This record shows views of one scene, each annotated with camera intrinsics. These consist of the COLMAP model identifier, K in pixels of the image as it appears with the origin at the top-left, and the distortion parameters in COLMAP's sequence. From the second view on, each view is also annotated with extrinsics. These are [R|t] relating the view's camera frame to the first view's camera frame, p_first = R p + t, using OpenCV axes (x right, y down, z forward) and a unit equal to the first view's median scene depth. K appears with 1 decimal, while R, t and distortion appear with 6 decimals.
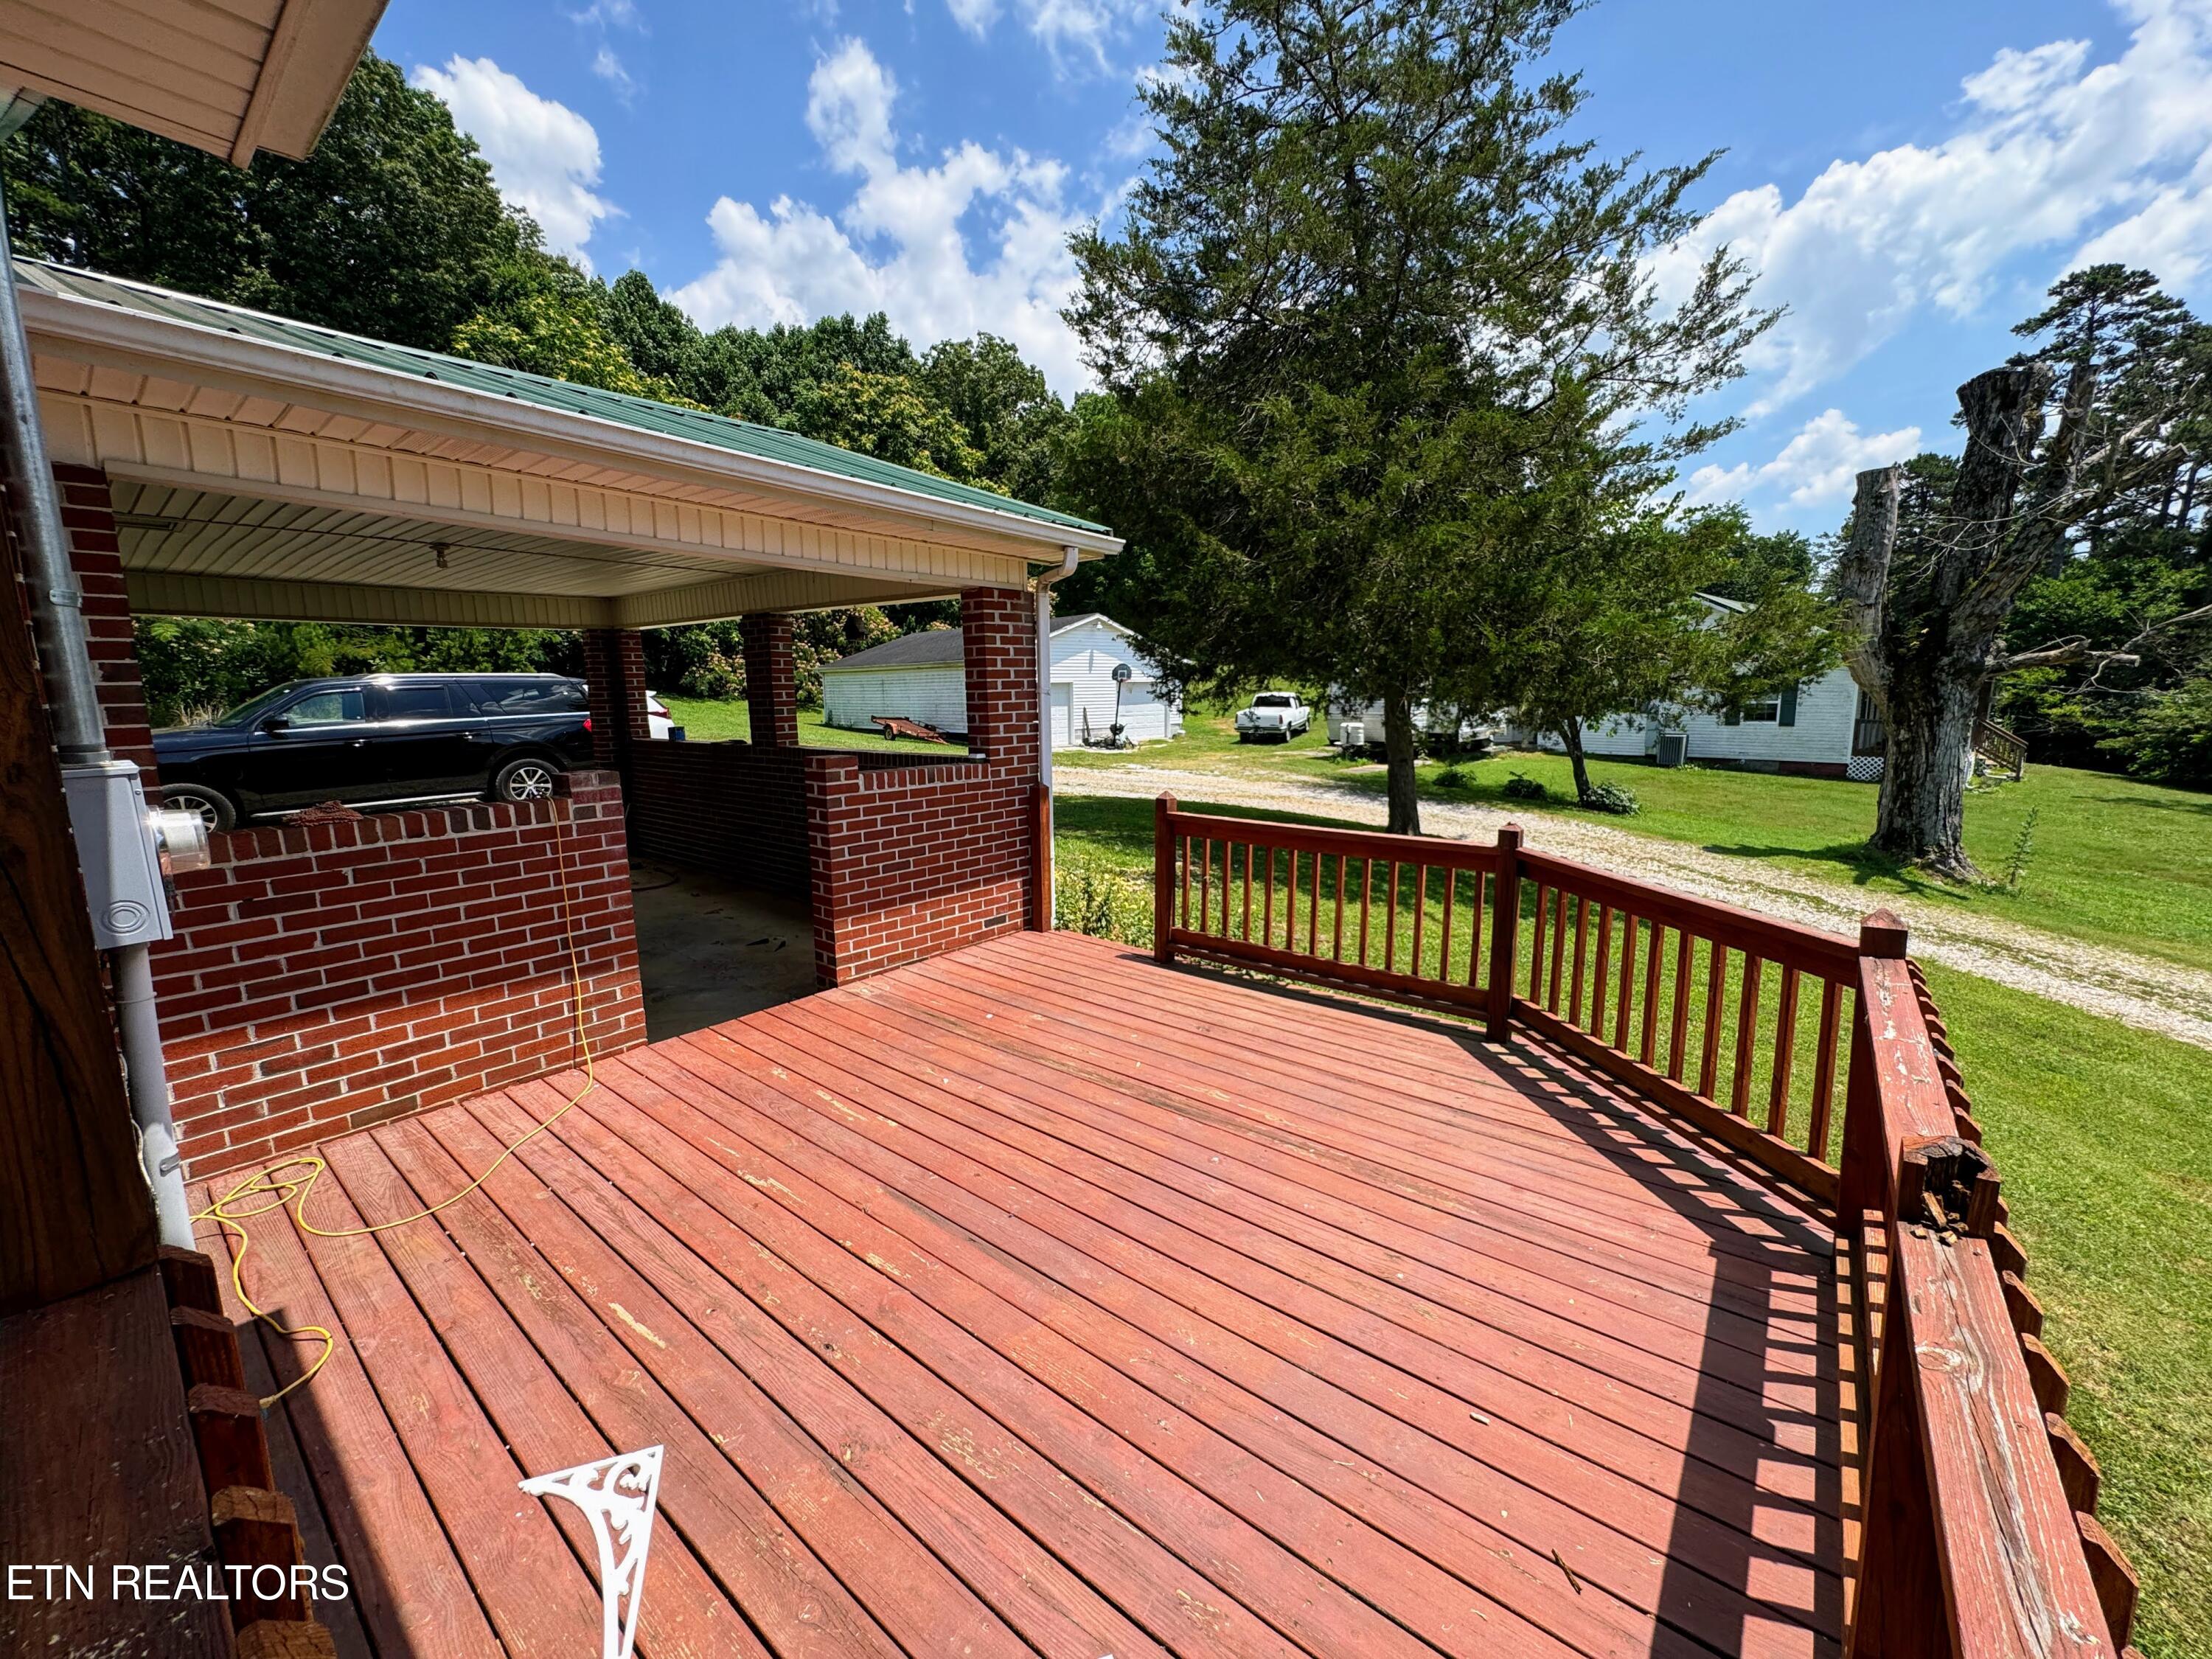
lens RADIAL K [[887.4, 0, 1098.2], [0, 887.4, 817.4], [0, 0, 1]] dist [-0.002066, -0.000040]
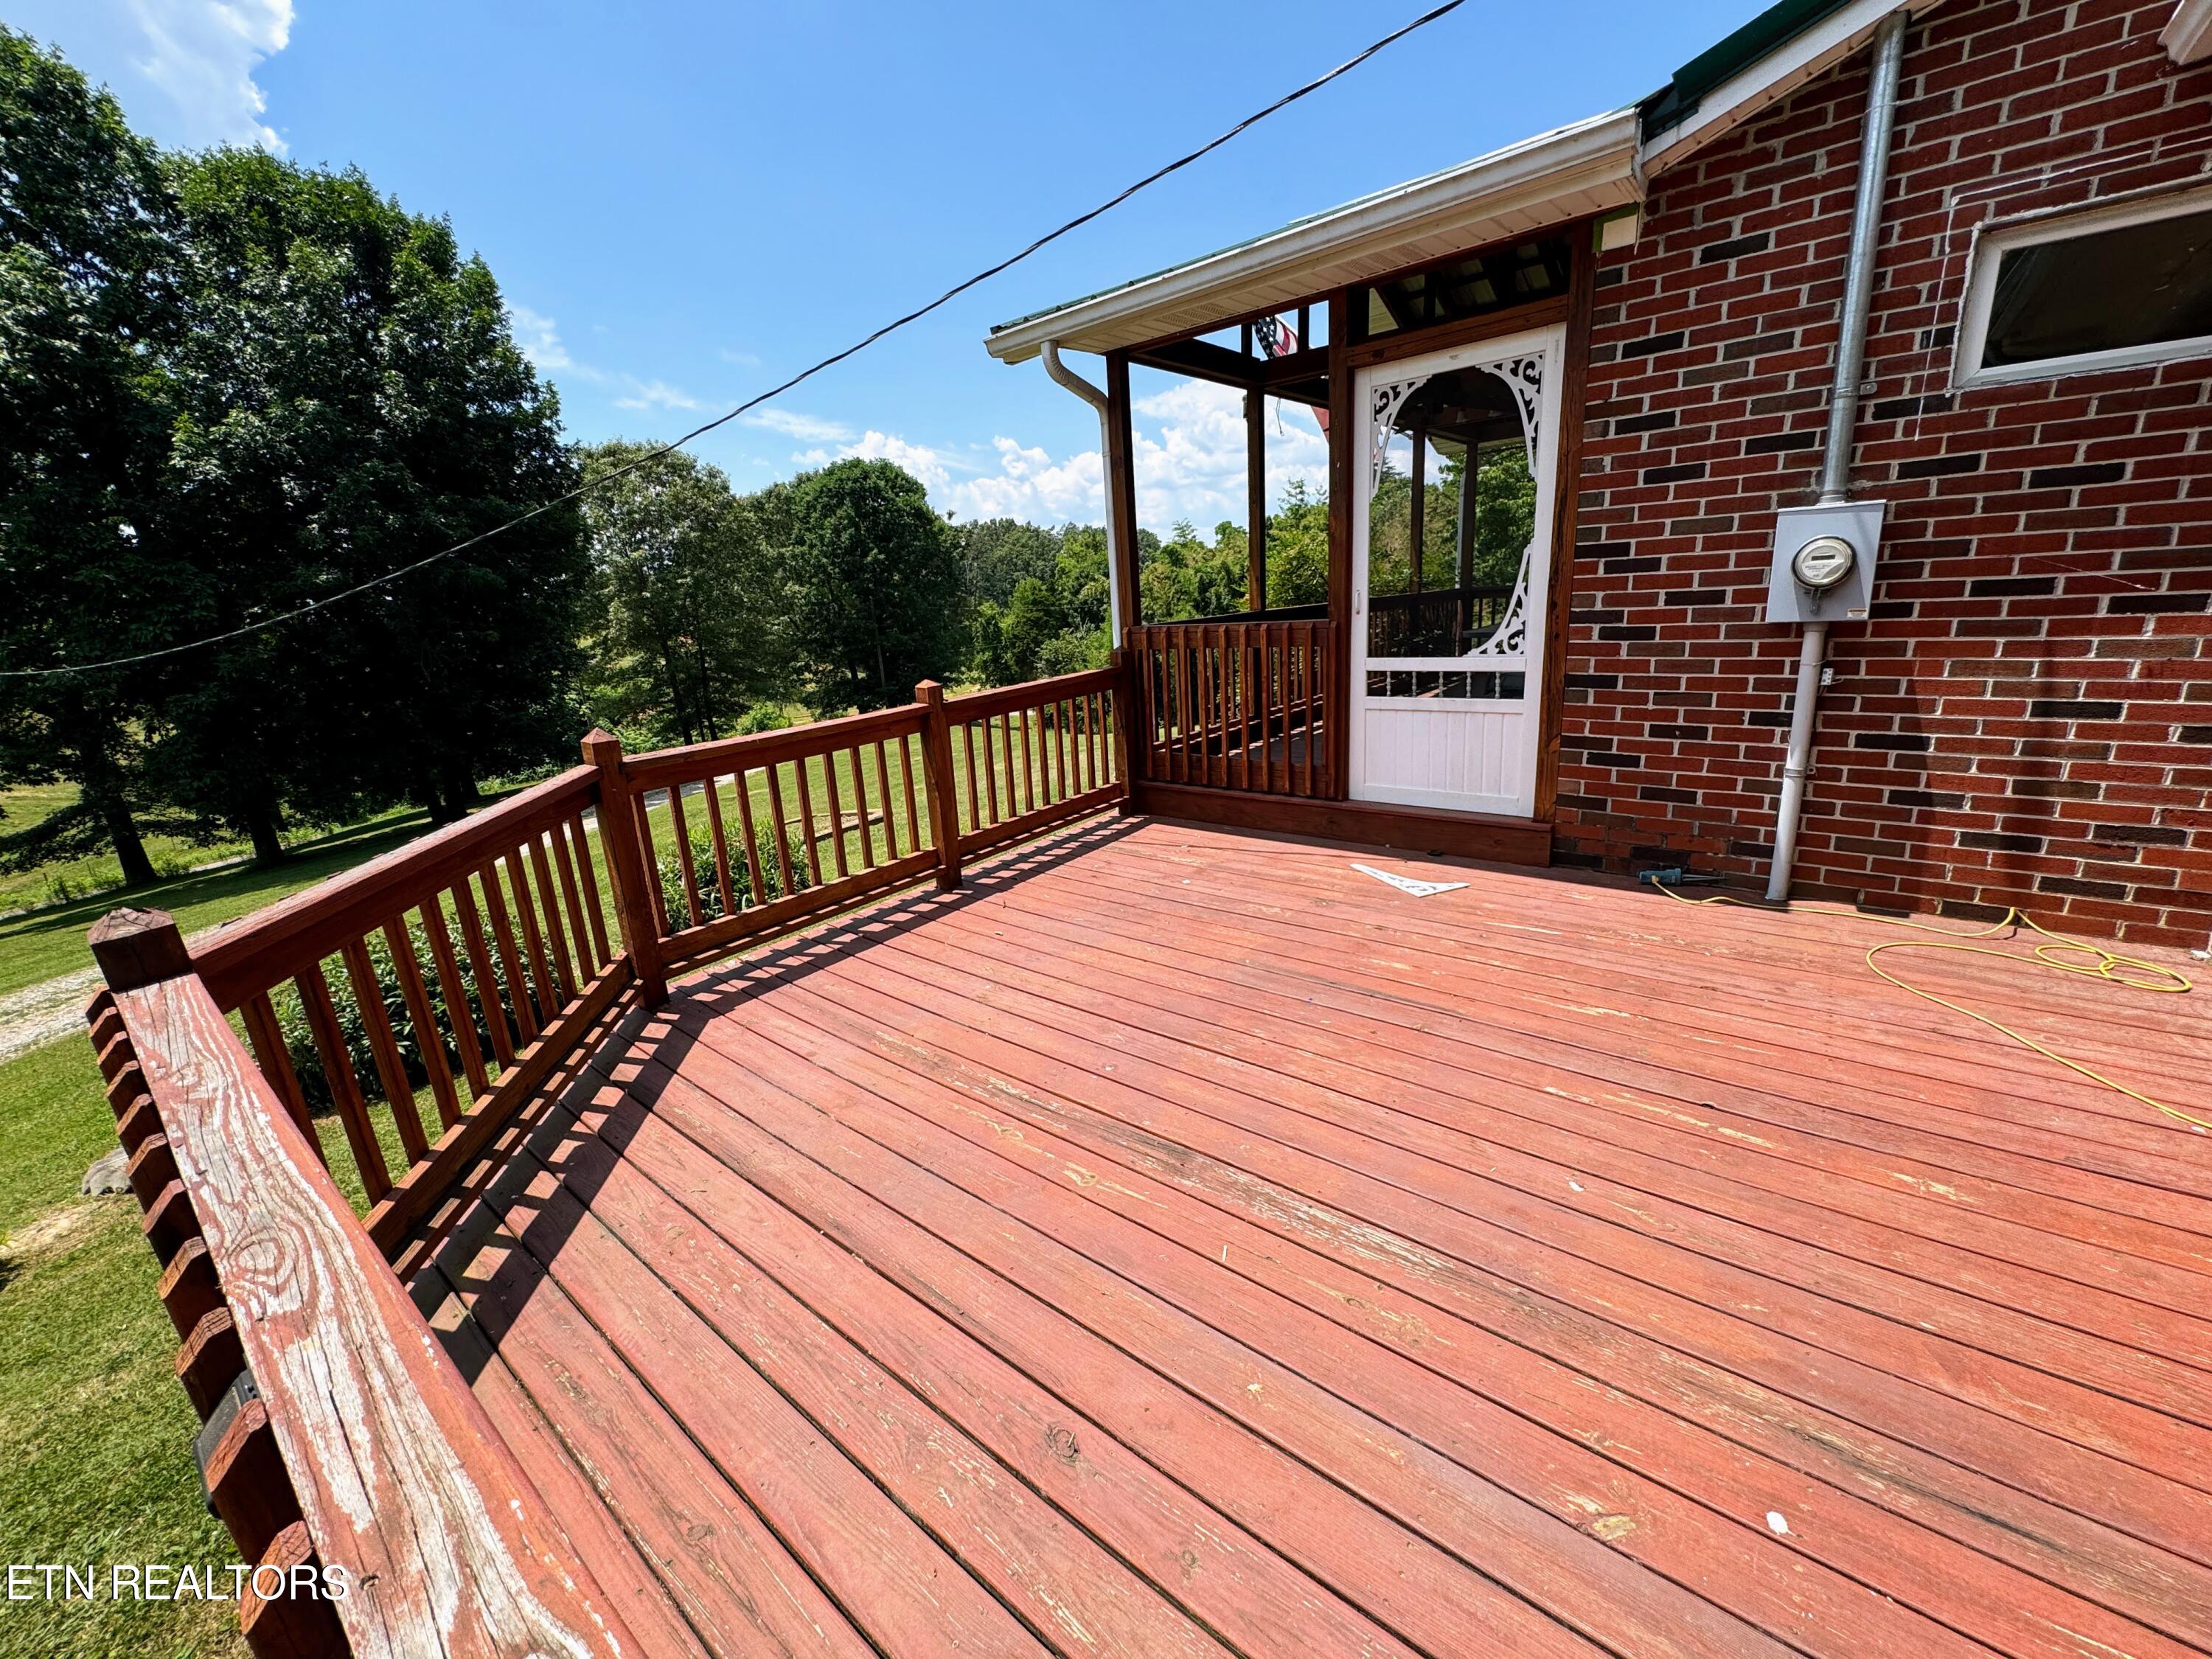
lens RADIAL K [[887.4, 0, 1102.4], [0, 887.4, 833.7], [0, 0, 1]] dist [-0.002066, -0.000040]
pose [[-0.997238, 0.073629, 0.009734, 0.114119], [0.071314, 0.912684, 0.402397, -0.166752], [0.020744, 0.401980, -0.915414, 1.691621]]
